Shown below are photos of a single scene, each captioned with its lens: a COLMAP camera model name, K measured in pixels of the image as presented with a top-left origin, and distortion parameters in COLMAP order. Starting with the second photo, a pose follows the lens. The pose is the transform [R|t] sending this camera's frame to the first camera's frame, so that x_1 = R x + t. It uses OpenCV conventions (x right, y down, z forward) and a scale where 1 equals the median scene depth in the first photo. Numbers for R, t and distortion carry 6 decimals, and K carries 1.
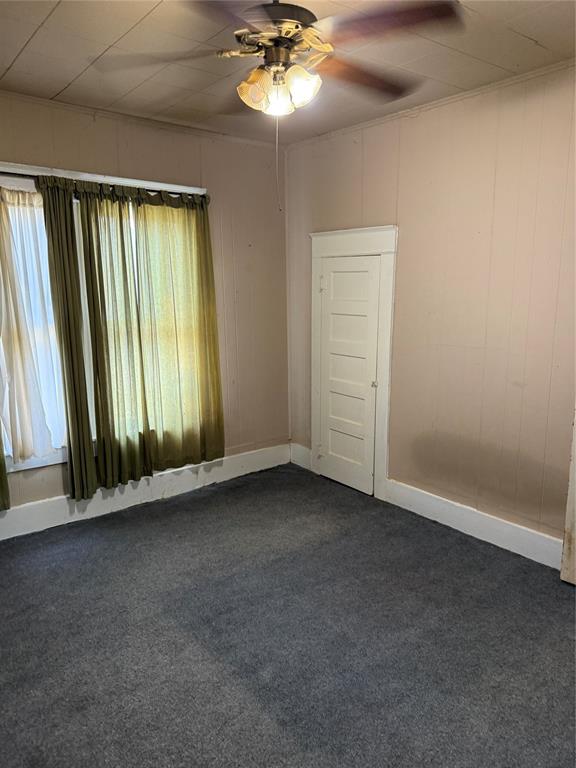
lens RADIAL K [[538.3, 0, 288.0], [0, 538.3, 384.0], [0, 0, 1]] dist [0.073733, -0.105780]
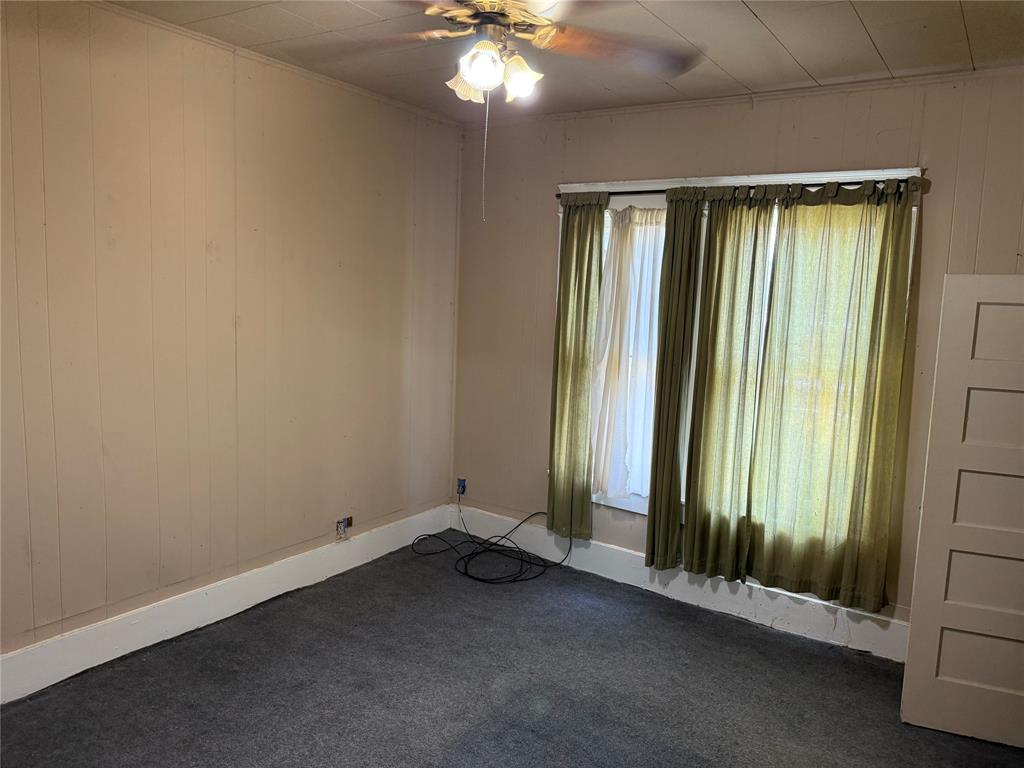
lens RADIAL K [[723.8, 0, 522.6], [0, 723.8, 385.5], [0, 0, 1]] dist [0.063398, -0.113361]
pose [[0.296272, 0.135341, -0.945466, 0.572984], [-0.219050, 0.973152, 0.070663, -0.091718], [0.929645, 0.186169, 0.317964, 0.413247]]
